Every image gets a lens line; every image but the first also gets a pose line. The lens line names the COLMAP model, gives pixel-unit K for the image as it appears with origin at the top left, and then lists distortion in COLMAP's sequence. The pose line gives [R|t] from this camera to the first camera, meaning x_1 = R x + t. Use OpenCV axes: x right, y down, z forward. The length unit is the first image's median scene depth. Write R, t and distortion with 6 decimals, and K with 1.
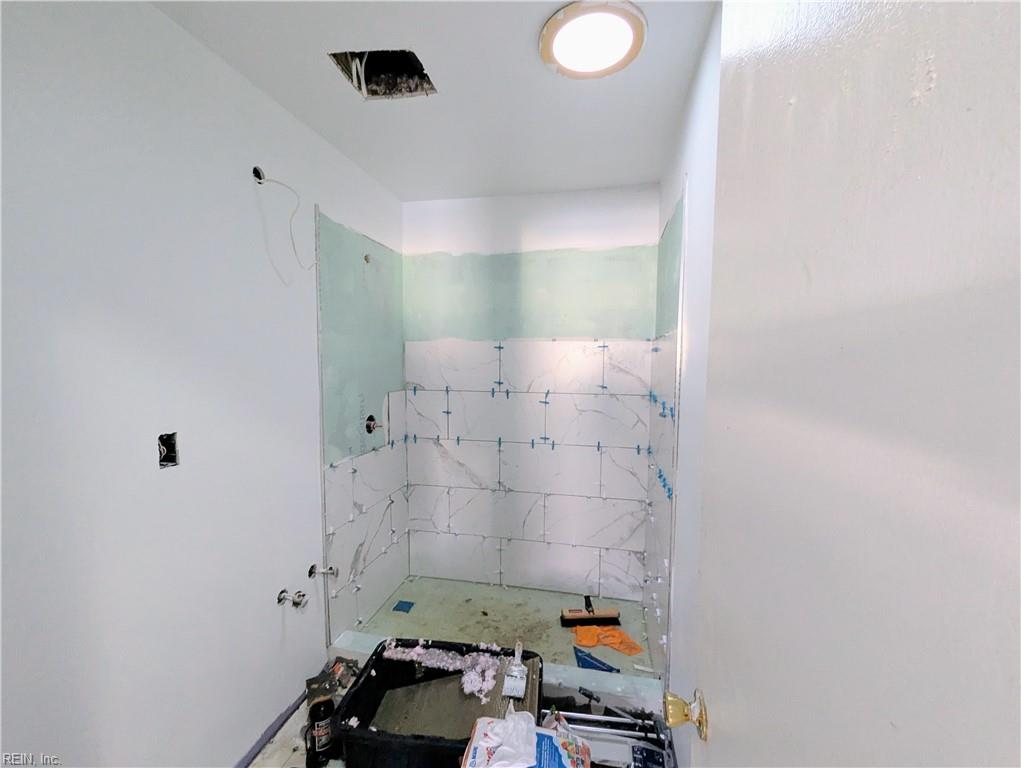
lens RADIAL K [[427.6, 0, 515.7], [0, 427.6, 389.9], [0, 0, 1]] dist [0.003817, -0.000955]
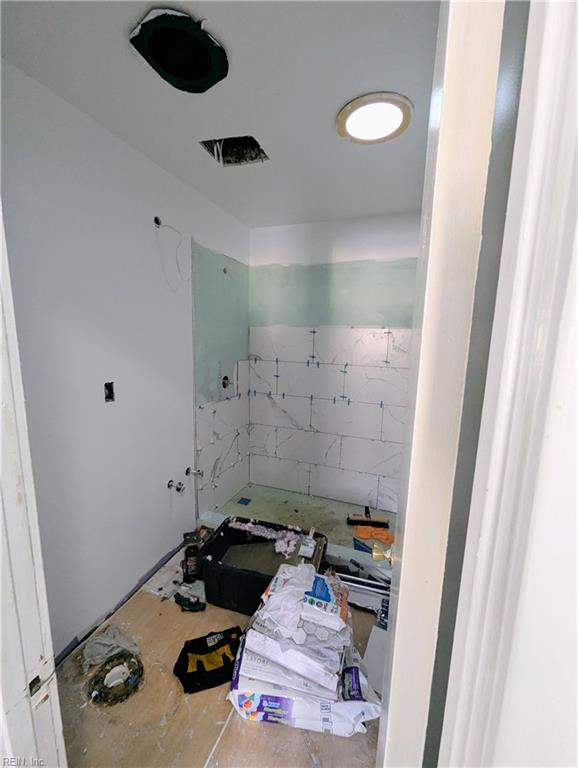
lens RADIAL K [[321.6, 0, 285.2], [0, 321.6, 381.4], [0, 0, 1]] dist [0.003817, -0.000955]
pose [[0.986244, 0.040435, -0.160272, 0.065162], [-0.029538, 0.997123, 0.069804, -0.009494], [0.162633, -0.064110, 0.984602, -0.109156]]
